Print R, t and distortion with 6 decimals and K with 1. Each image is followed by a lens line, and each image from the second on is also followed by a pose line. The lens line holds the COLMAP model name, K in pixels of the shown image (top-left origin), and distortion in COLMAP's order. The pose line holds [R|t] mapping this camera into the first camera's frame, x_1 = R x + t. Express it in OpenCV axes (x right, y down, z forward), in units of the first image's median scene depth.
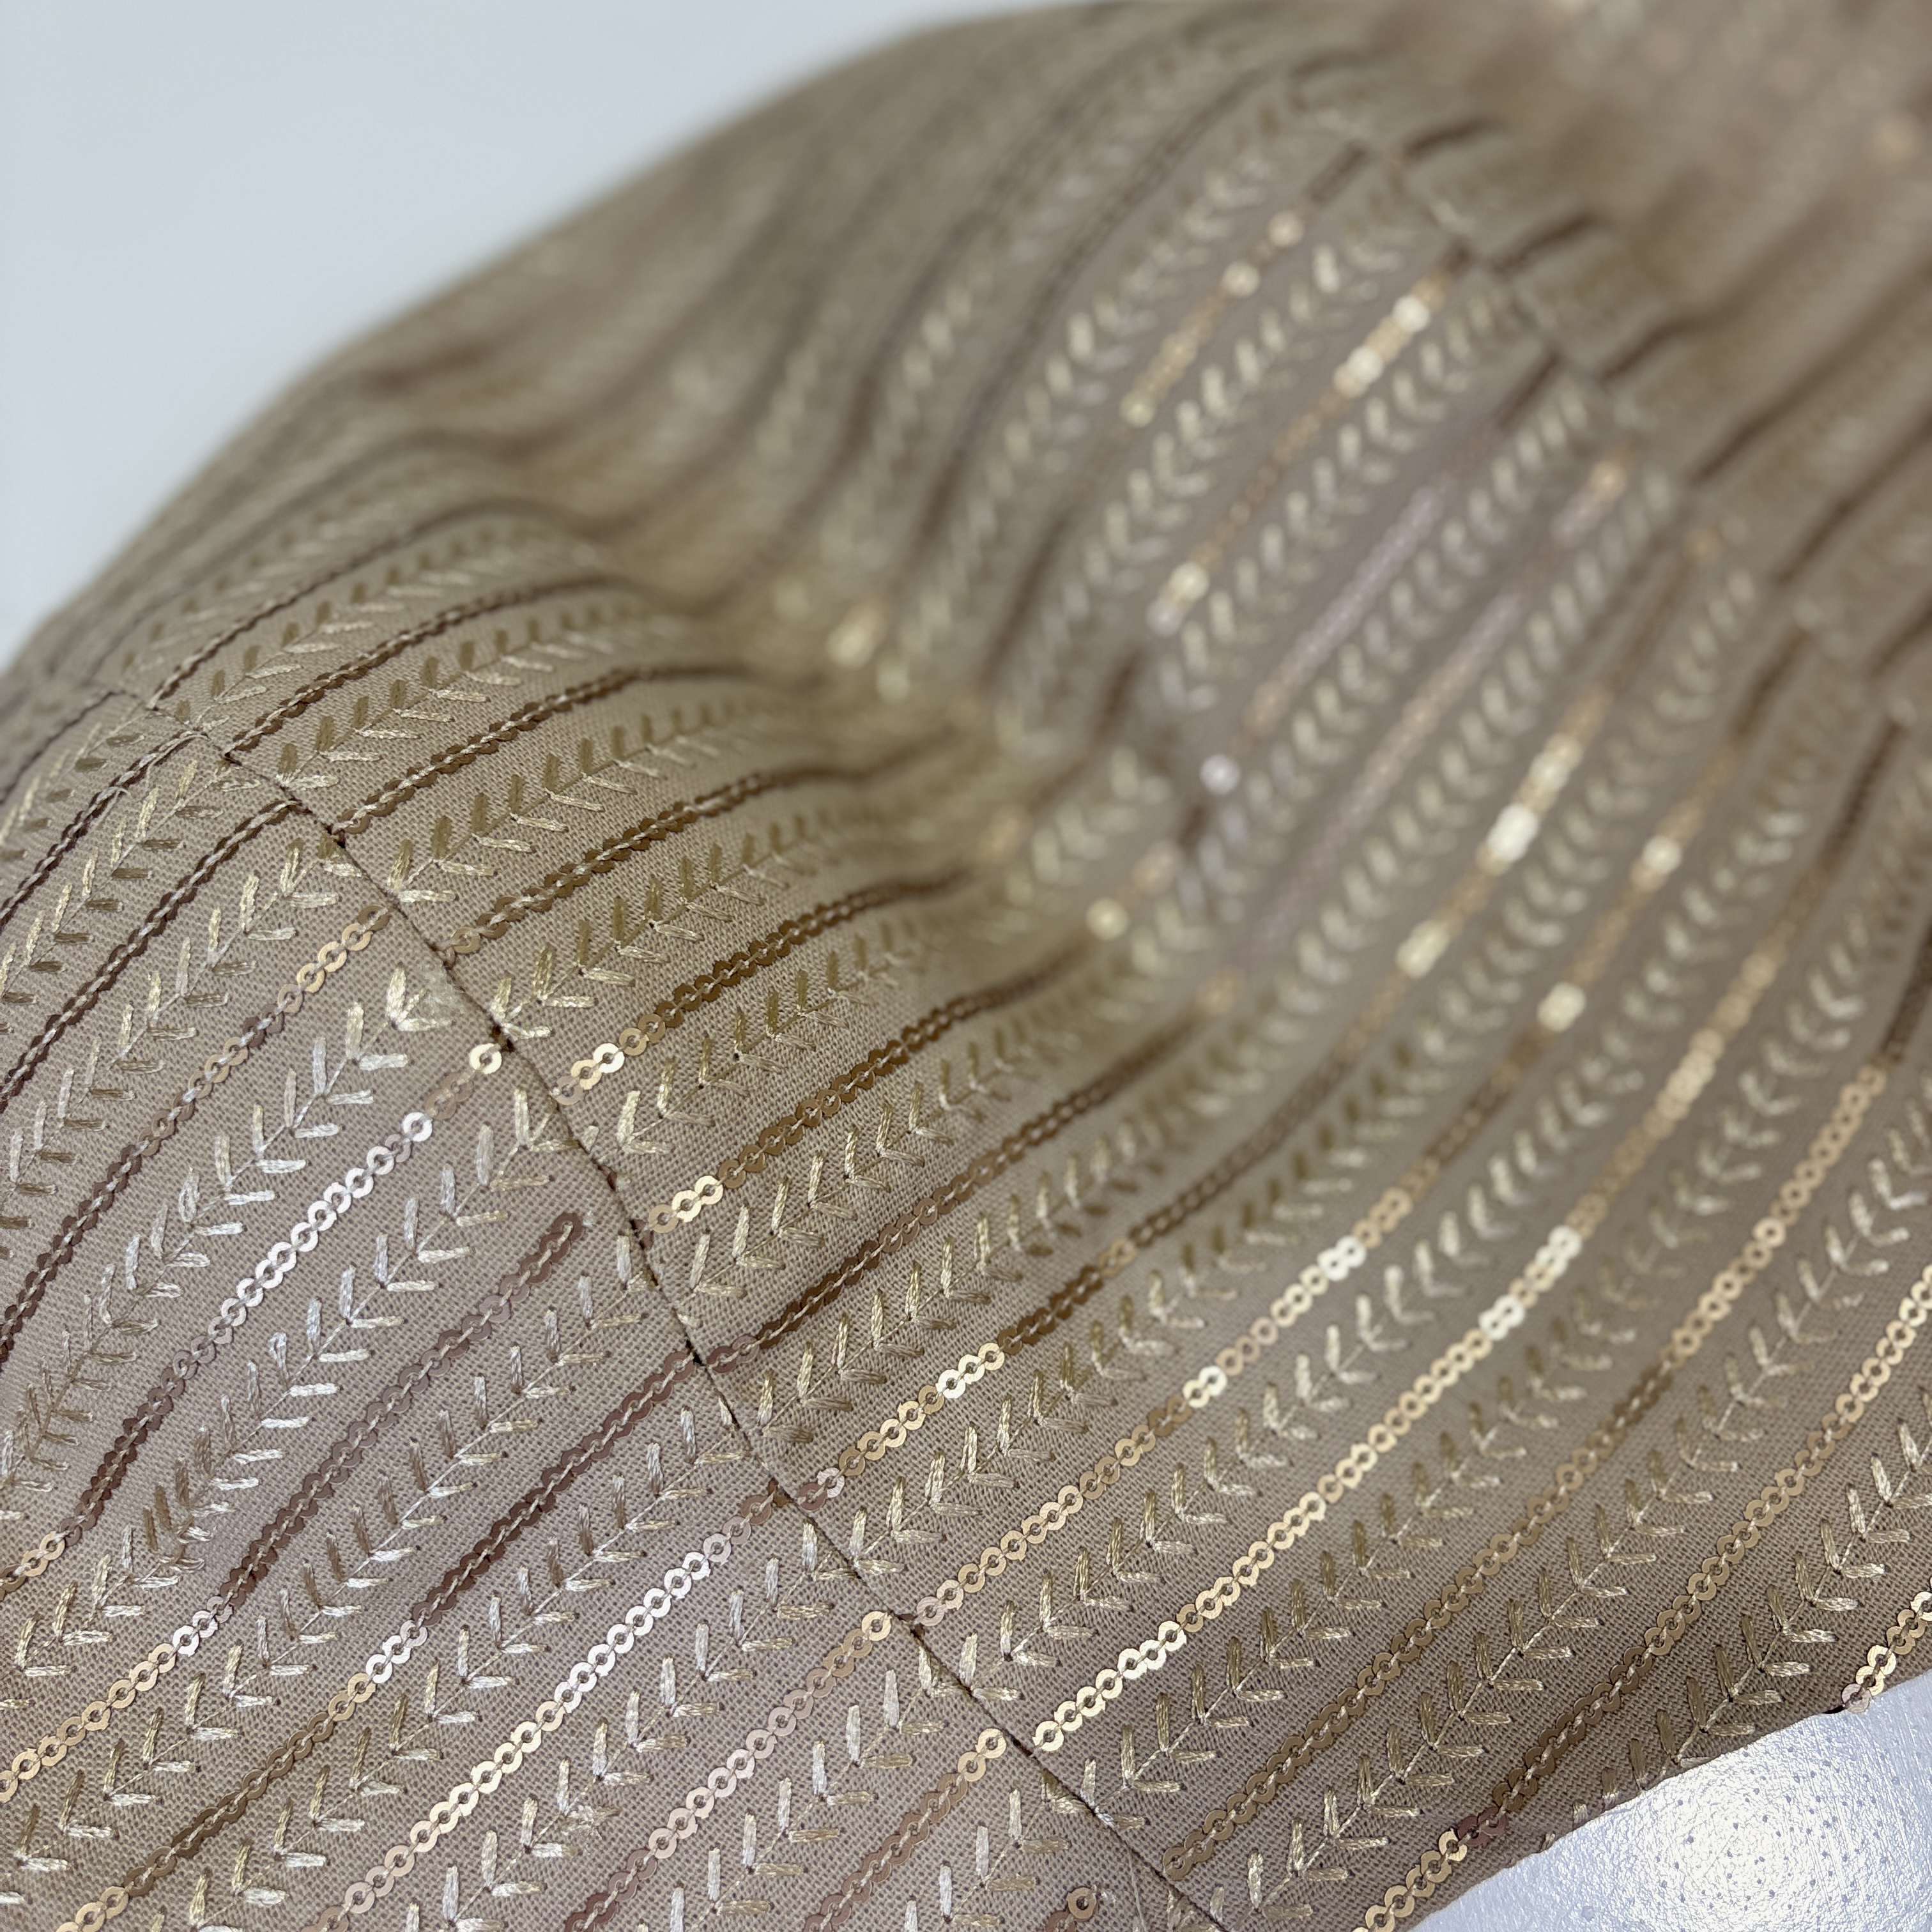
lens RADIAL K [[1950.9, 0, 966.0], [0, 1950.9, 966.0], [0, 0, 1]] dist [0.004353, -0.098774]
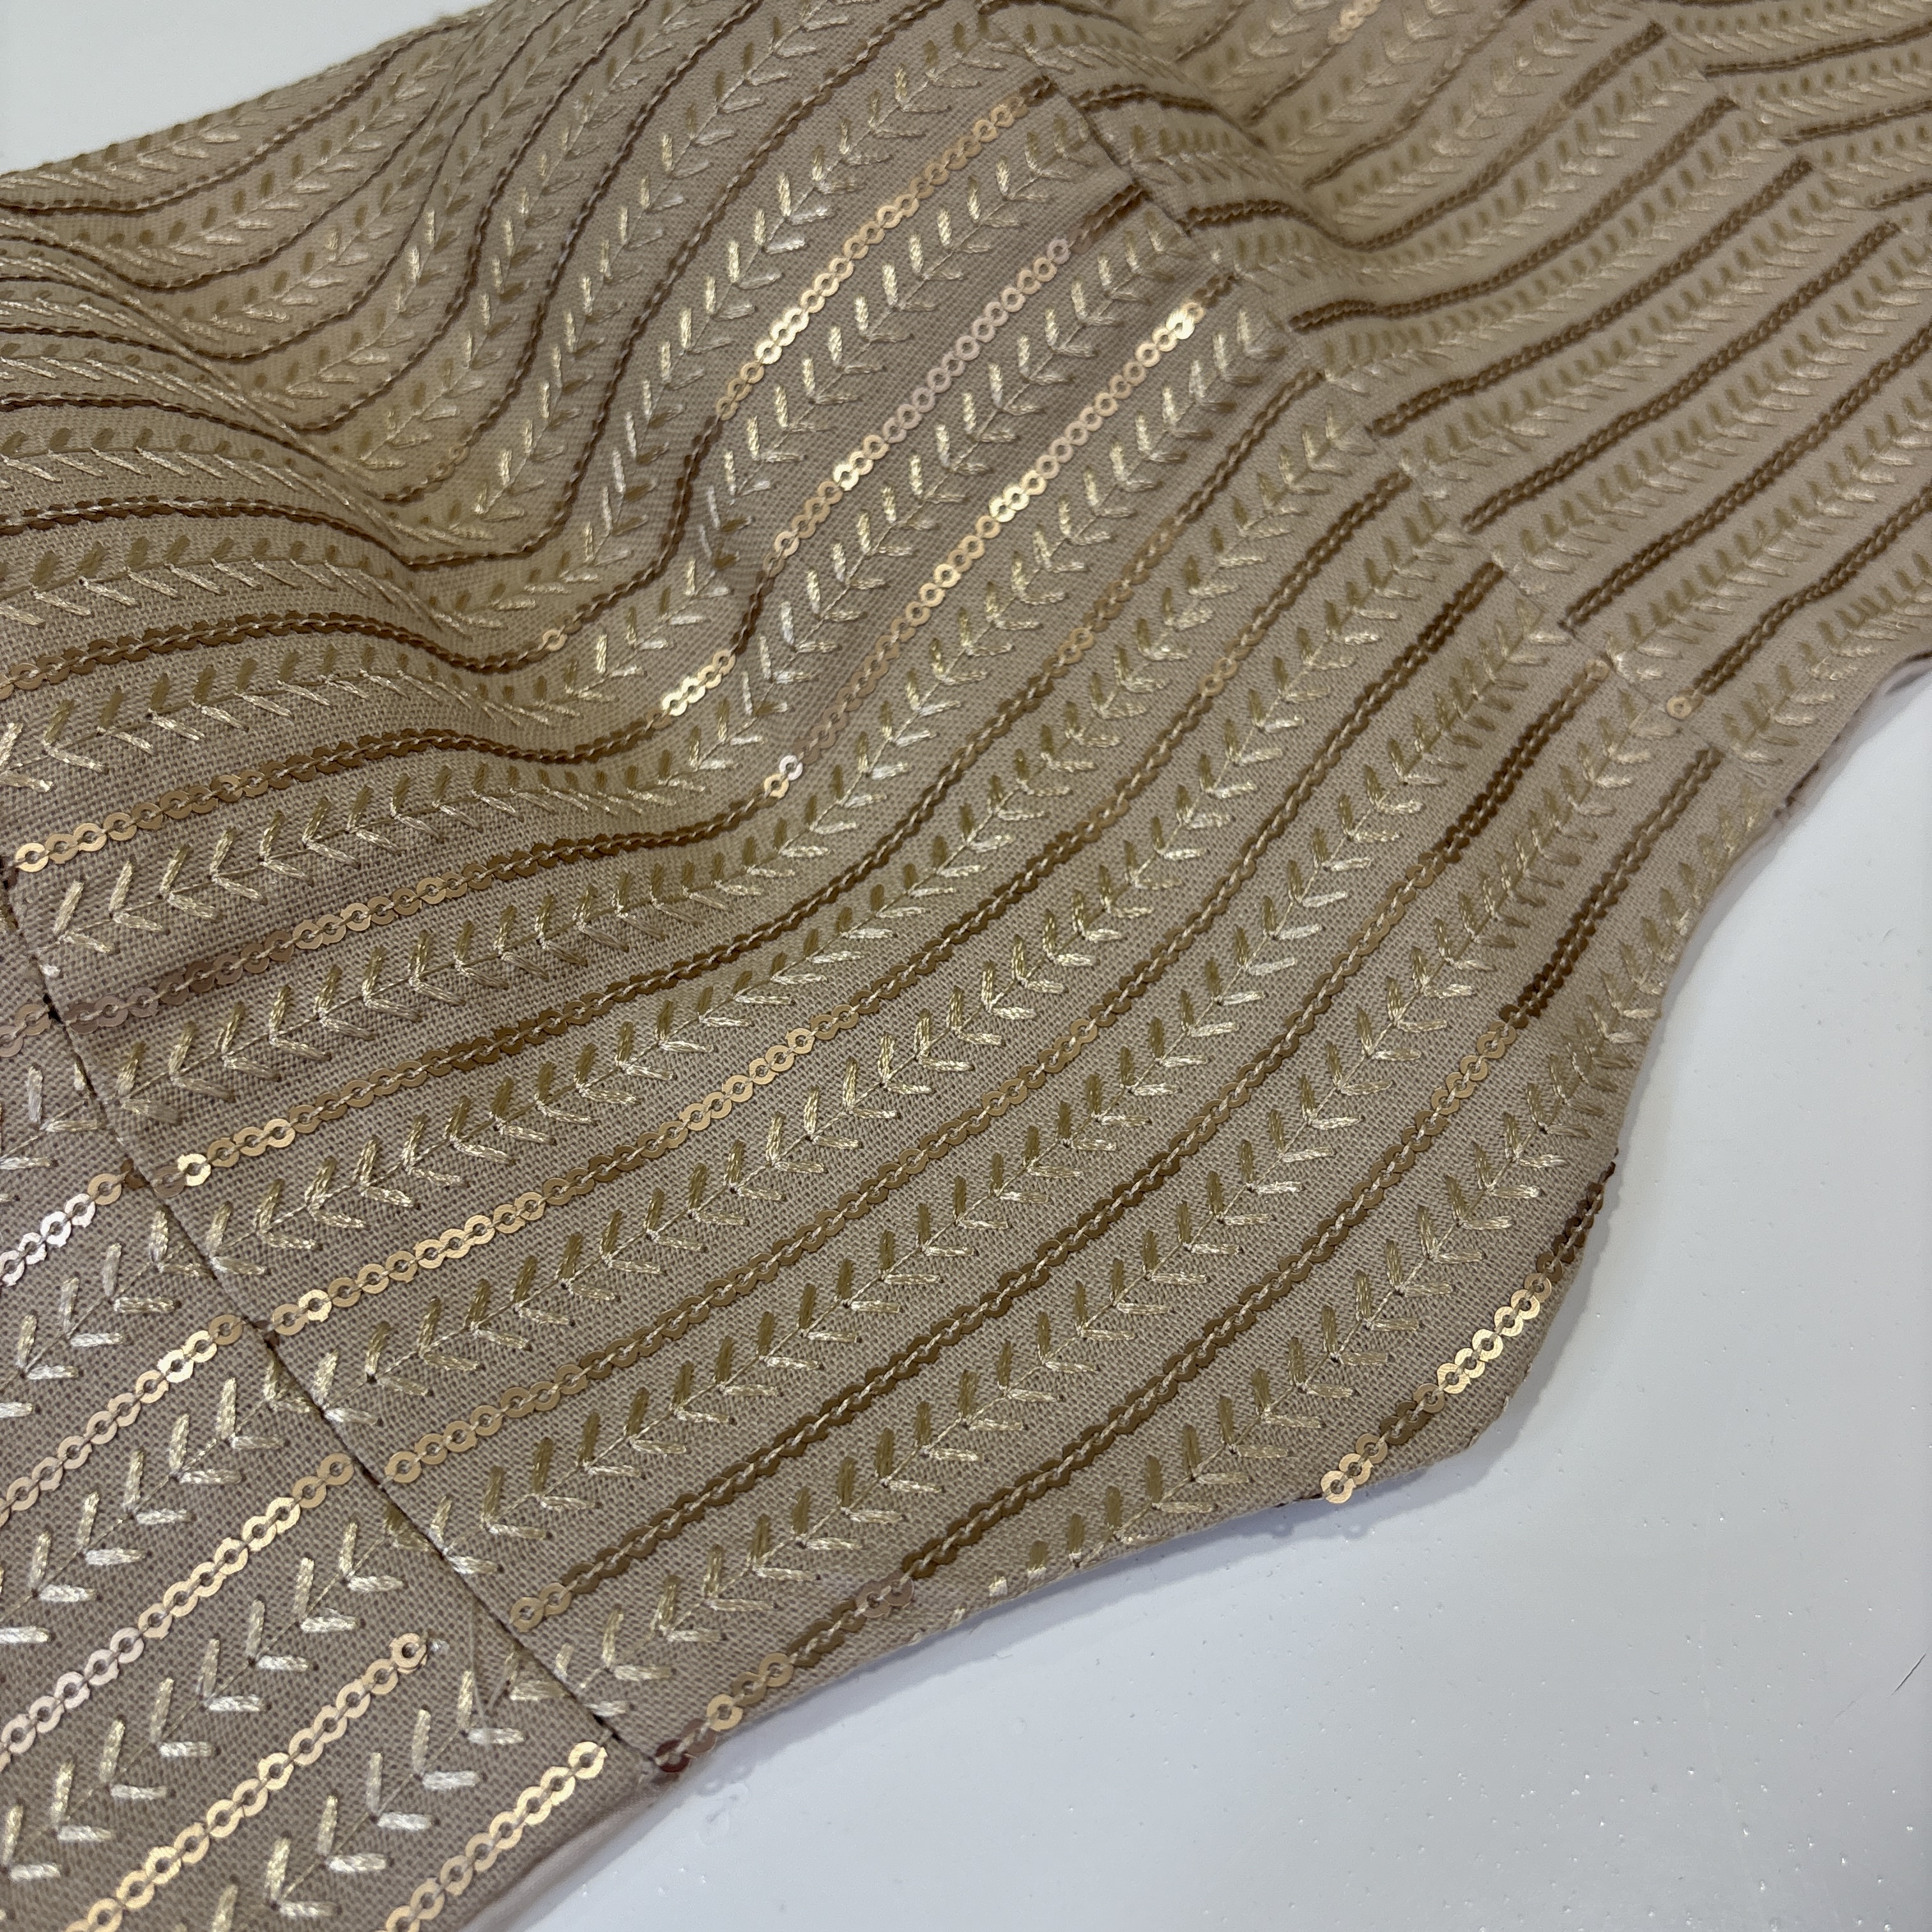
lens RADIAL K [[1950.9, 0, 966.0], [0, 1950.9, 966.0], [0, 0, 1]] dist [0.004353, -0.098774]
pose [[0.998836, 0.046414, -0.013131, 0.298014], [-0.047948, 0.985066, -0.165365, 0.304773], [0.005260, 0.165802, 0.986145, 0.092011]]
